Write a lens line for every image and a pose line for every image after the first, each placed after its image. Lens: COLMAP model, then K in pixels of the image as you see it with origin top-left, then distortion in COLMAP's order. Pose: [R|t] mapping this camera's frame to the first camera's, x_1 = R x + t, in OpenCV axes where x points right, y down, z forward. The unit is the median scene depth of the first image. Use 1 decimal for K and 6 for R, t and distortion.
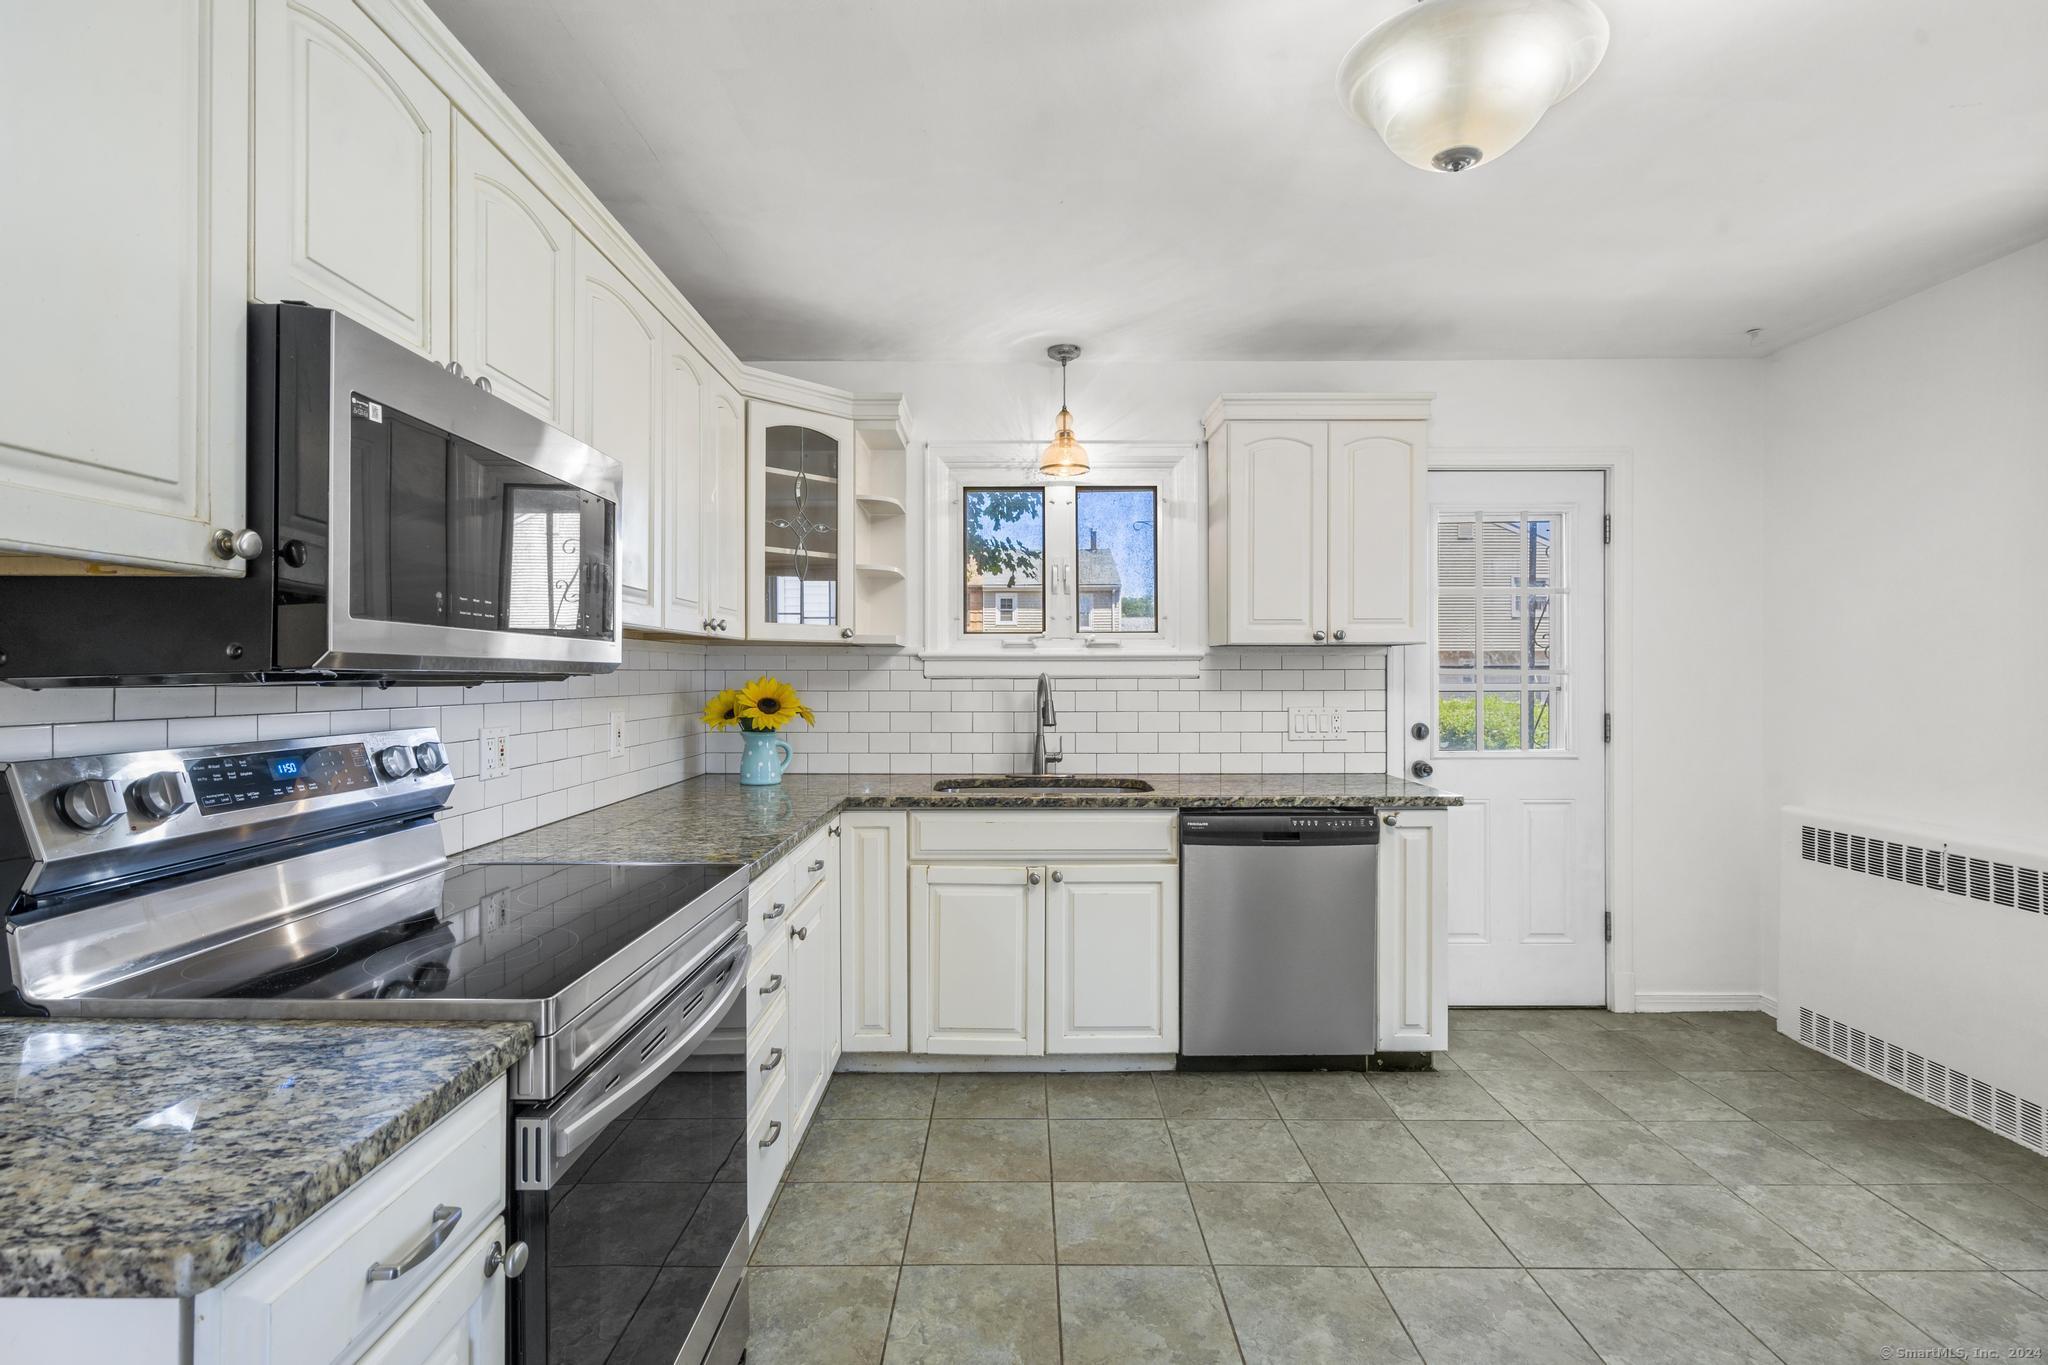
lens RADIAL K [[942.4, 0, 1015.8], [0, 942.4, 676.8], [0, 0, 1]] dist [0.000086, 0.000955]
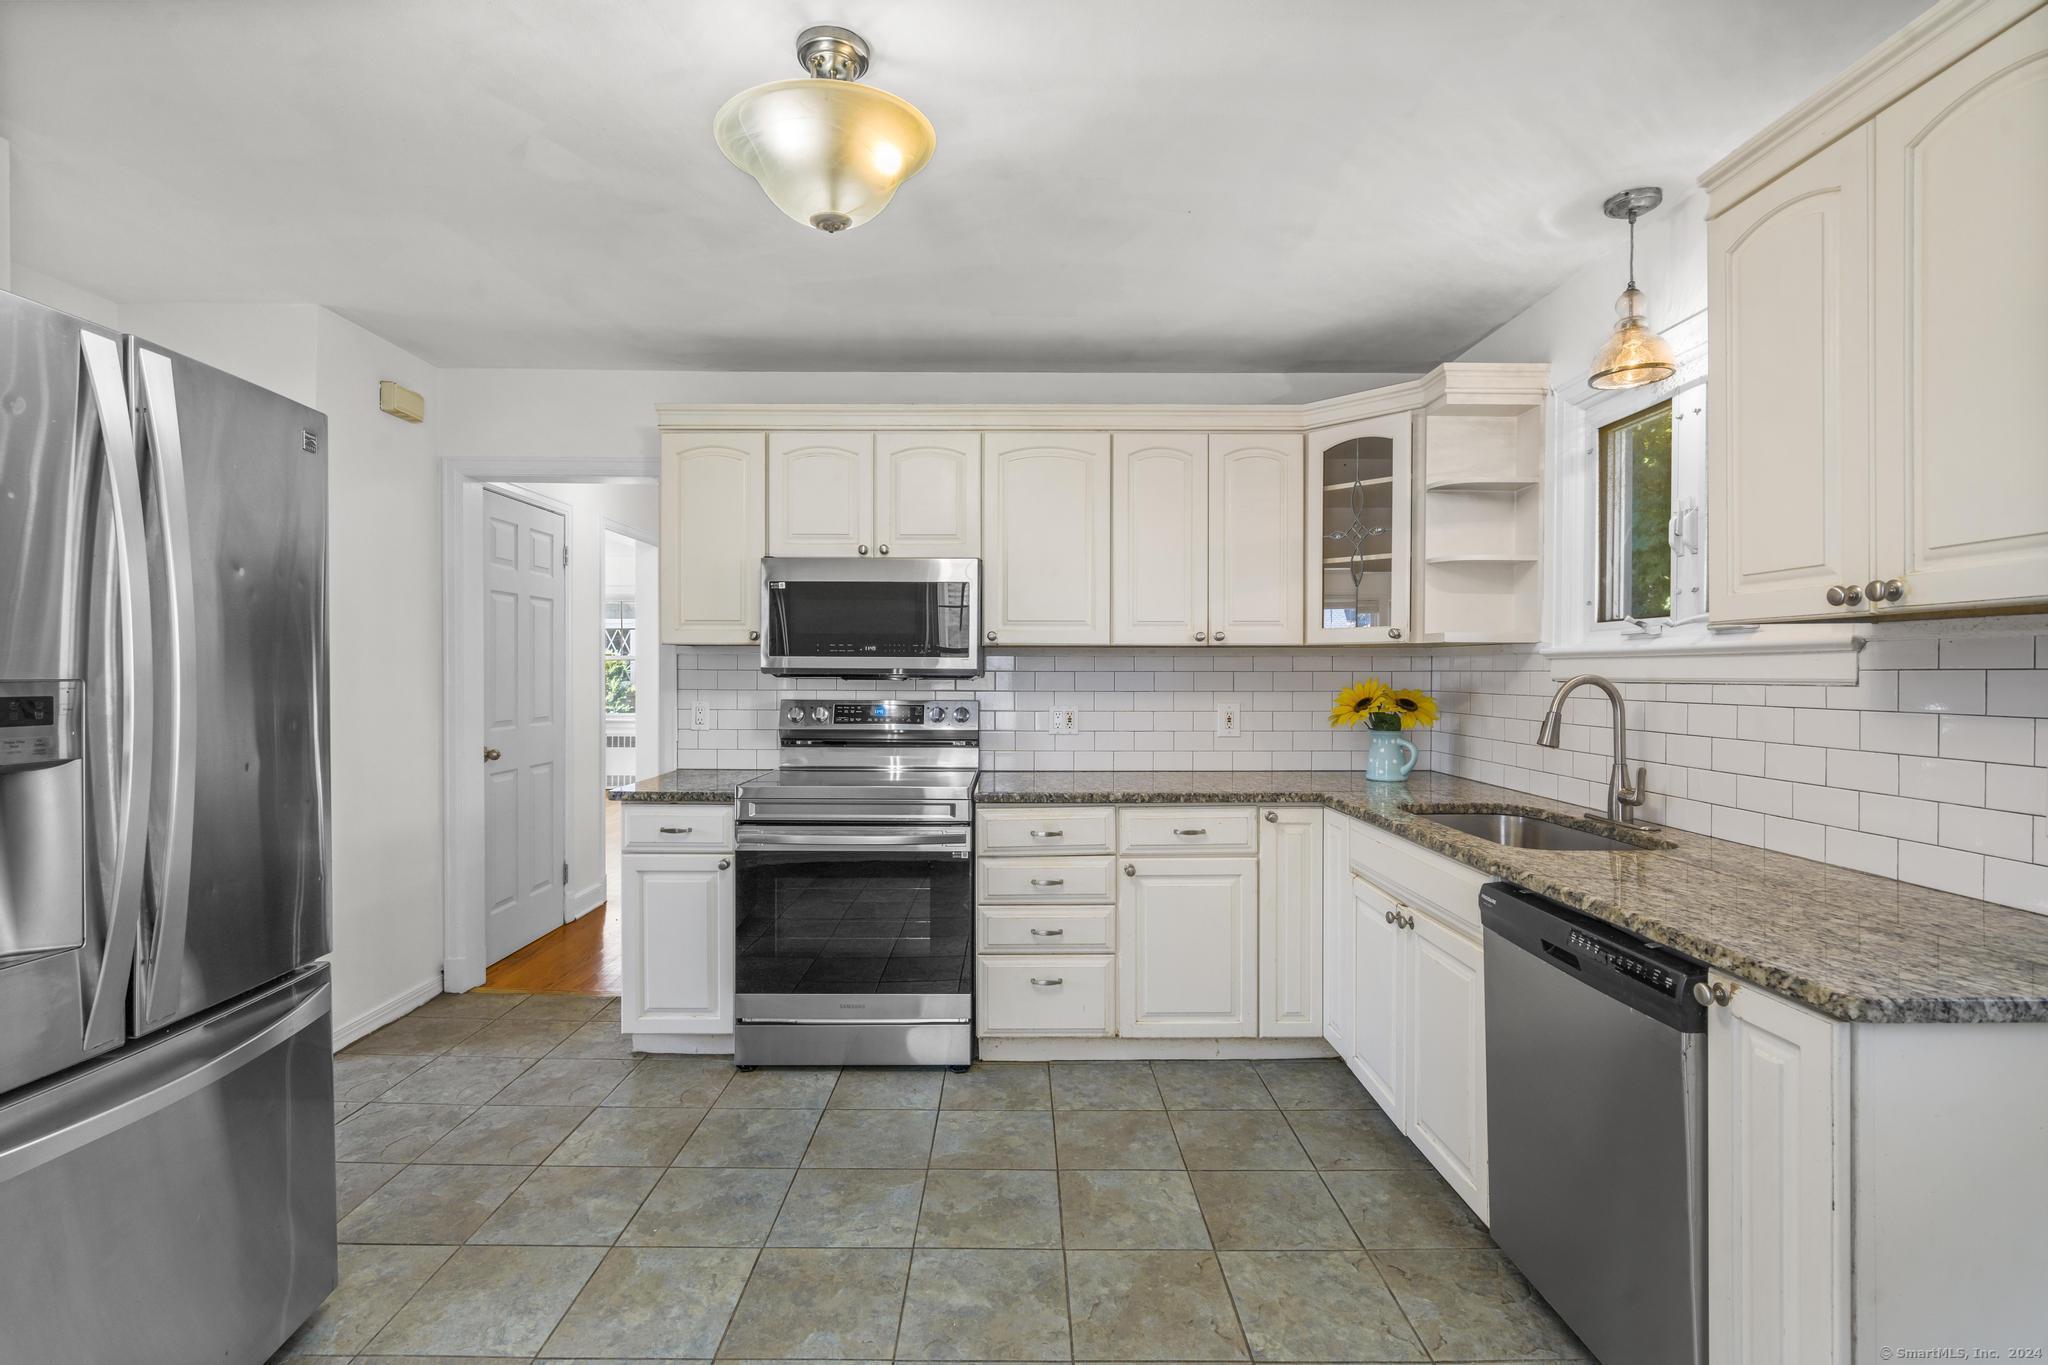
lens RADIAL K [[942.4, 0, 1015.8], [0, 942.4, 676.8], [0, 0, 1]] dist [0.000086, 0.000955]
pose [[0.008371, 0.005426, -0.999950, 0.837814], [-0.003561, 0.999979, 0.005397, -0.005589], [0.999959, 0.003515, 0.008390, 0.634293]]
